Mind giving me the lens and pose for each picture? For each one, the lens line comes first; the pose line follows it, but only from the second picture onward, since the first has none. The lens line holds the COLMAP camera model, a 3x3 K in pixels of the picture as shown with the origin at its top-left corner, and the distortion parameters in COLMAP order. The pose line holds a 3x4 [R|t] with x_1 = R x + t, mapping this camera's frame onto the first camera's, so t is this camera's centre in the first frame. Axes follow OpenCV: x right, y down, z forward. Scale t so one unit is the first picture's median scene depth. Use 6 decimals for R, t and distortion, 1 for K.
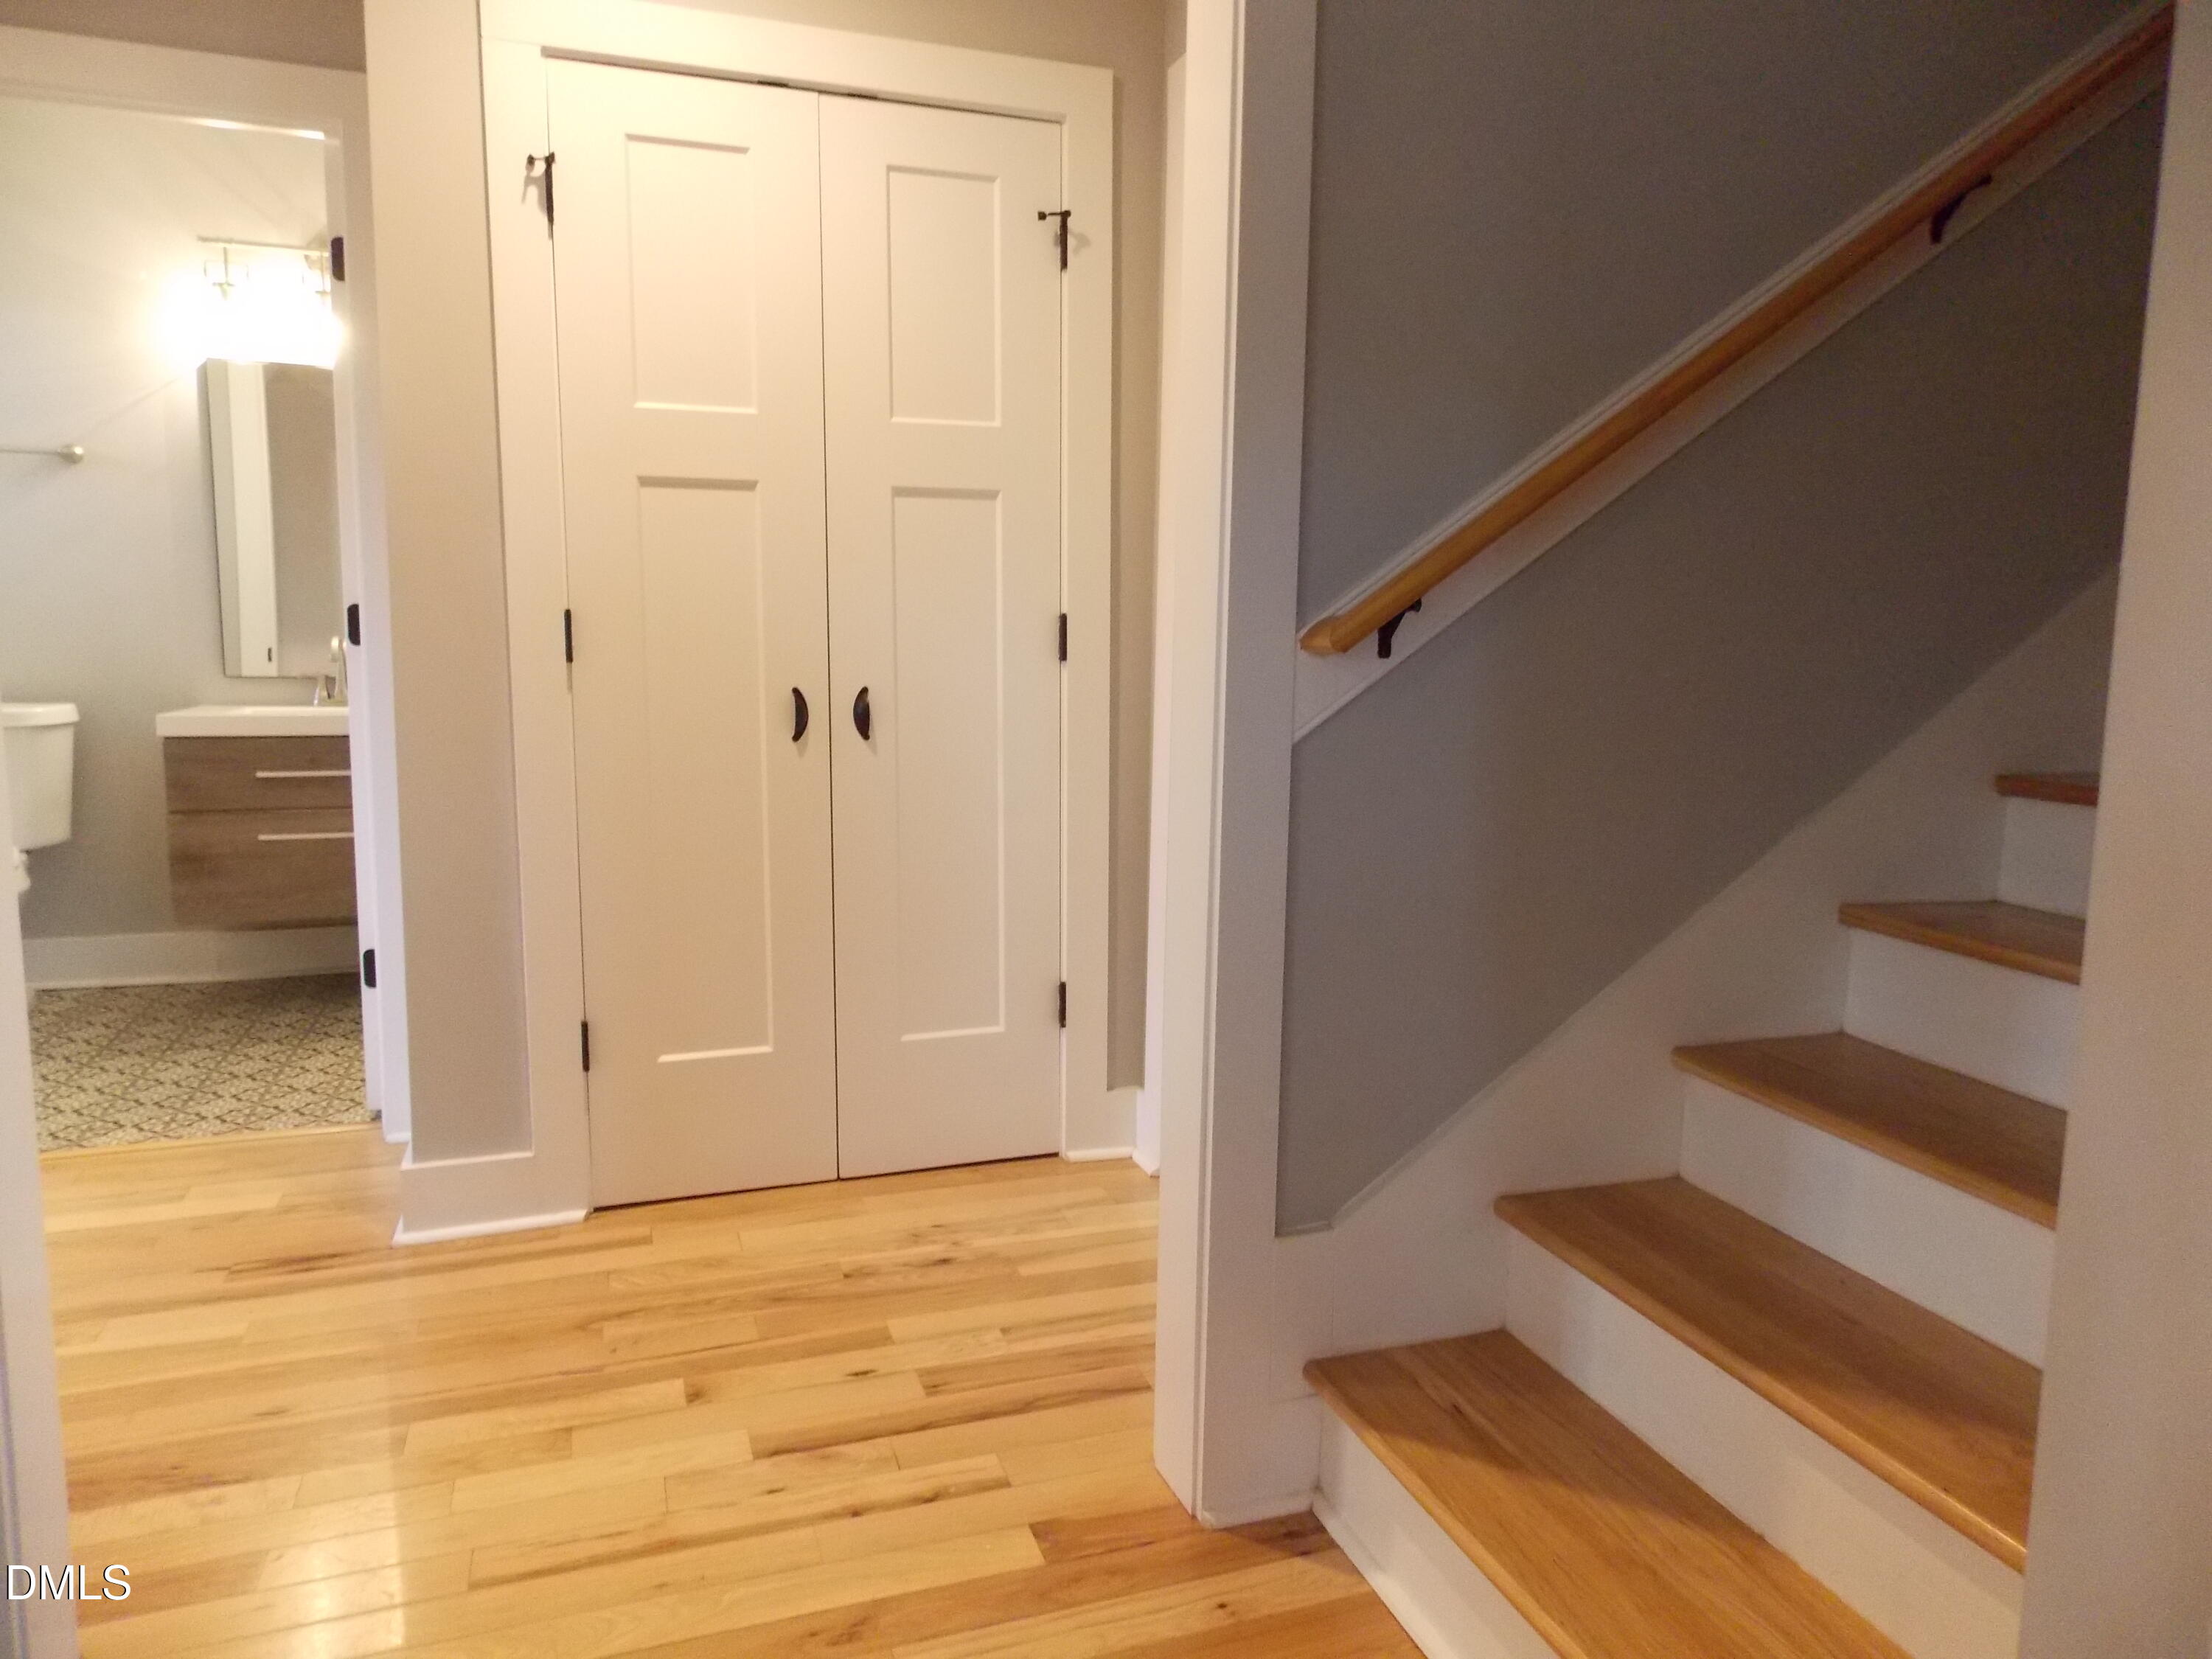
lens RADIAL K [[1477.5, 0, 1106.0], [0, 1477.5, 829.5], [0, 0, 1]] dist [0.004019, 0.000343]
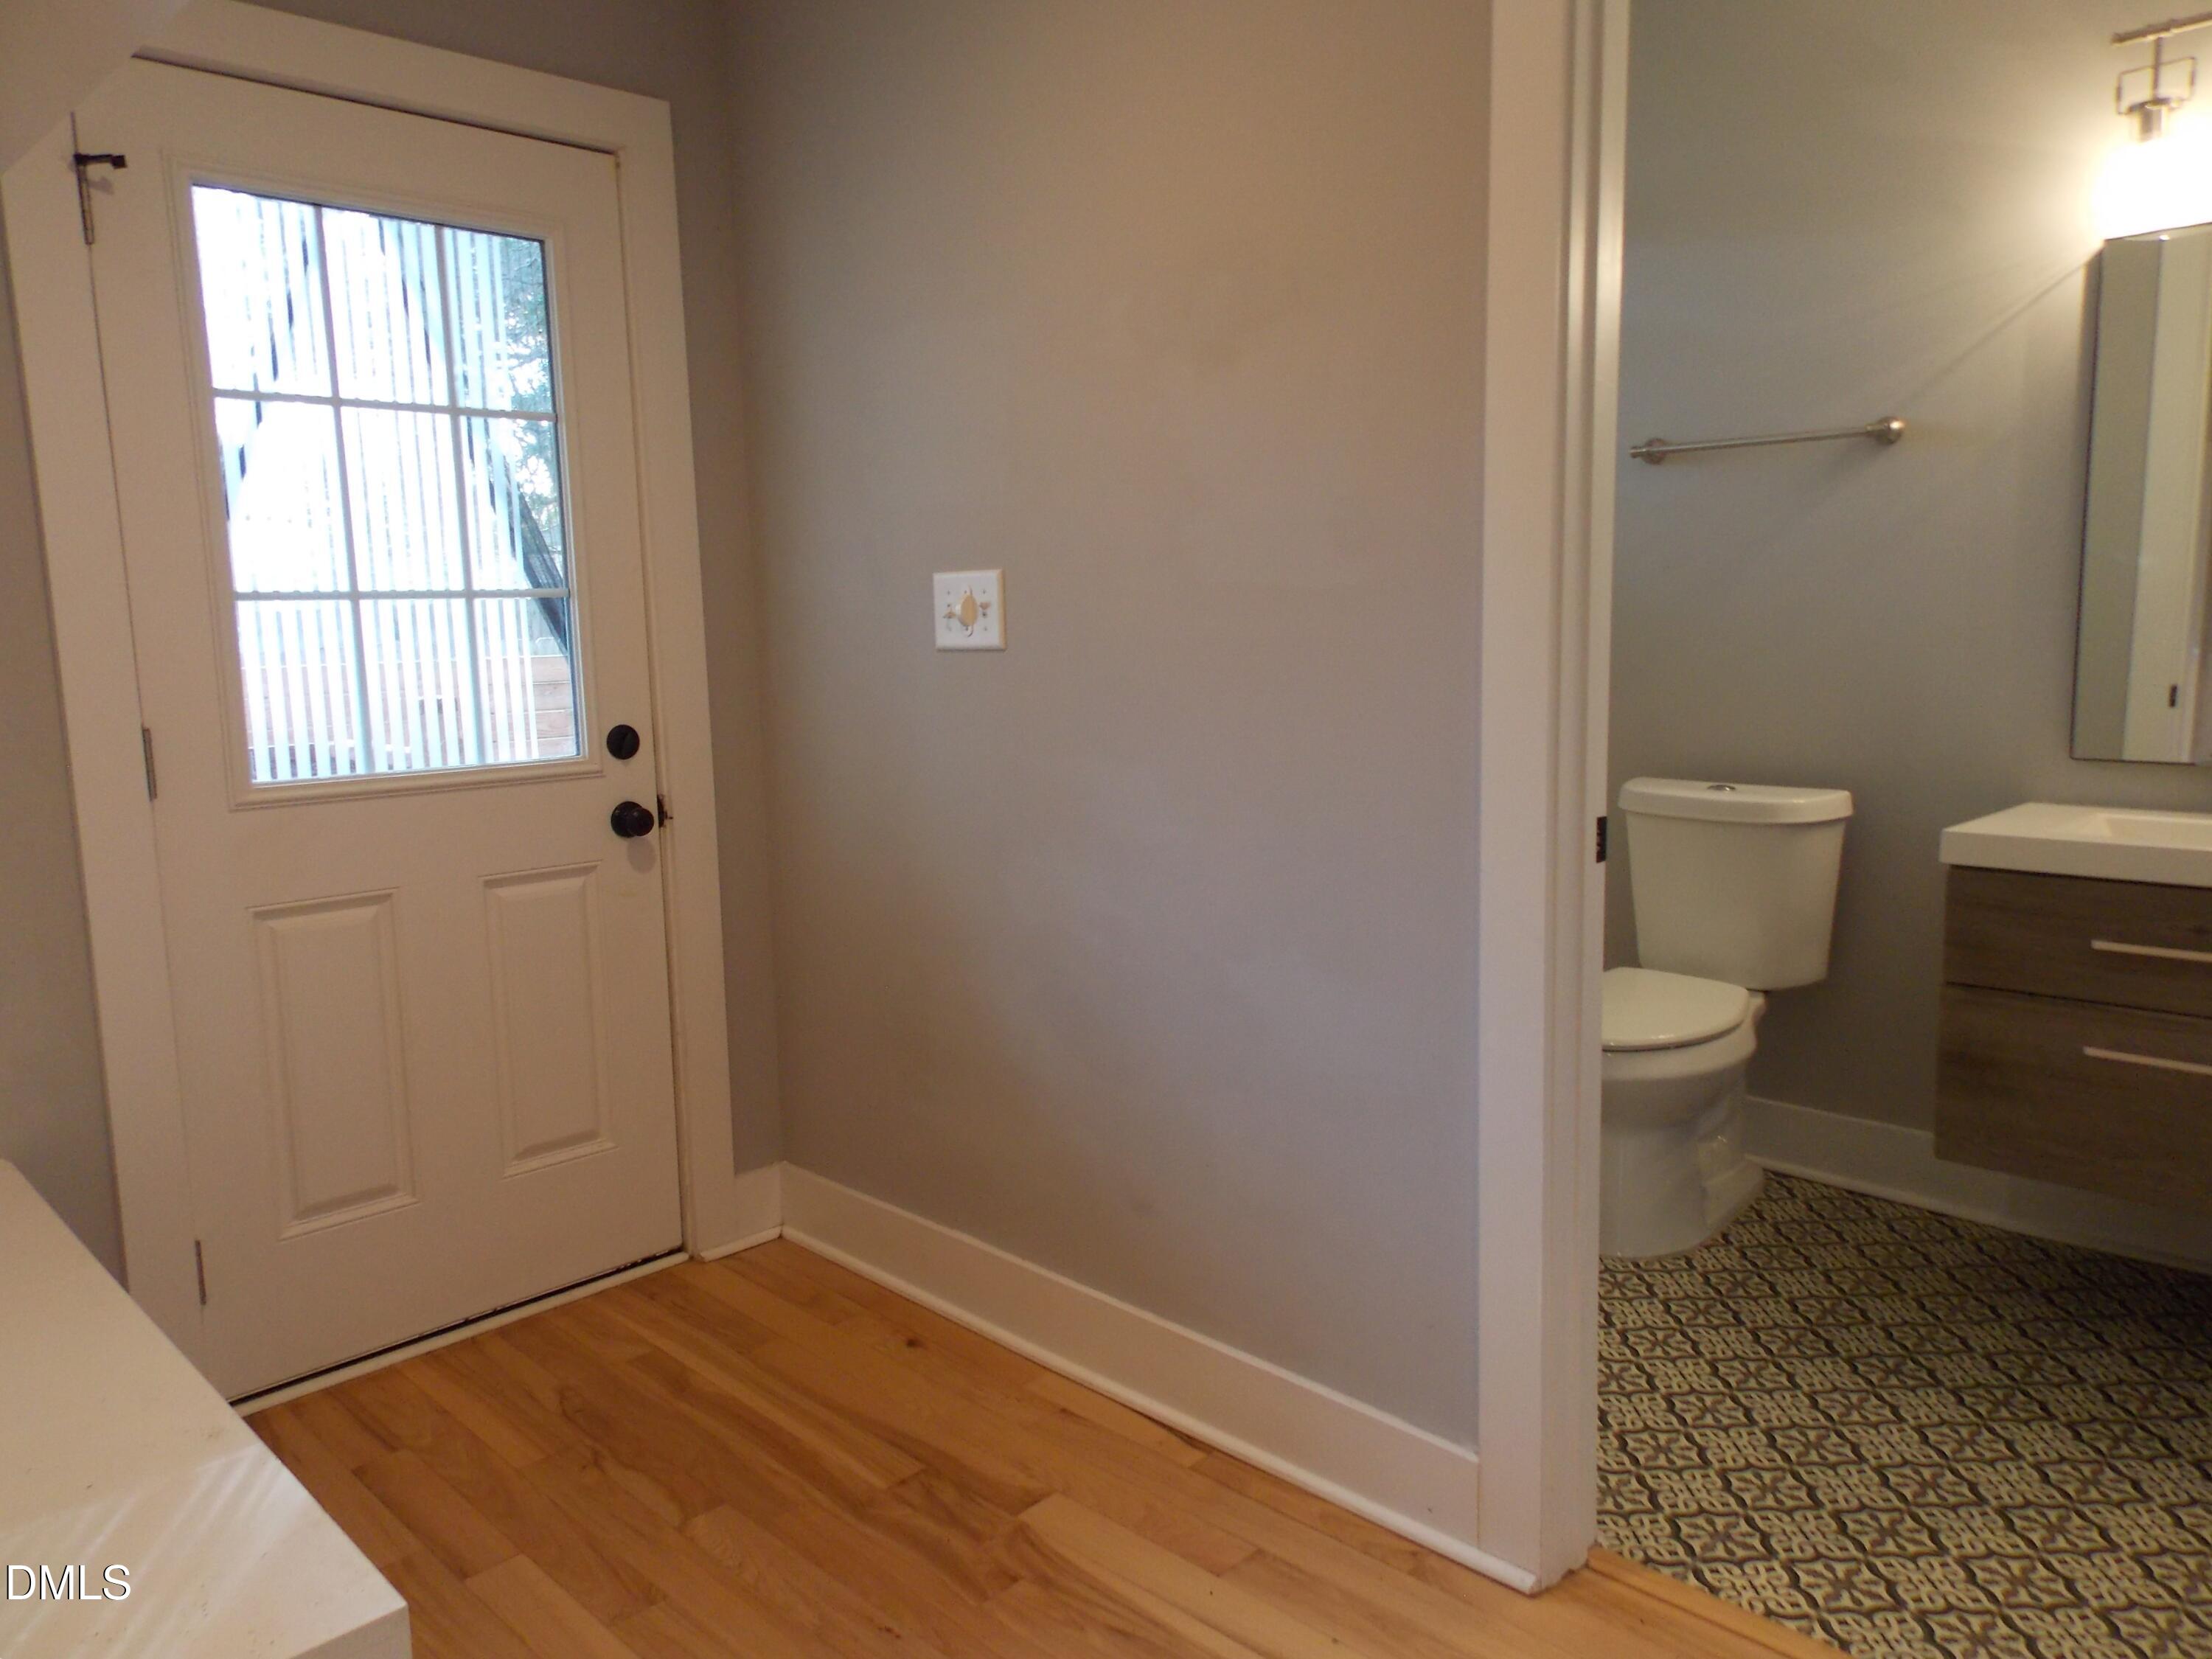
lens RADIAL K [[1545.0, 0, 1131.4], [0, 1545.0, 815.7], [0, 0, 1]] dist [0.026488, 0.001836]
pose [[0.437974, 0.087077, -0.894761, -0.190530], [-0.081146, 0.995064, 0.057118, -0.090049], [0.895318, 0.047590, 0.442878, 0.378928]]
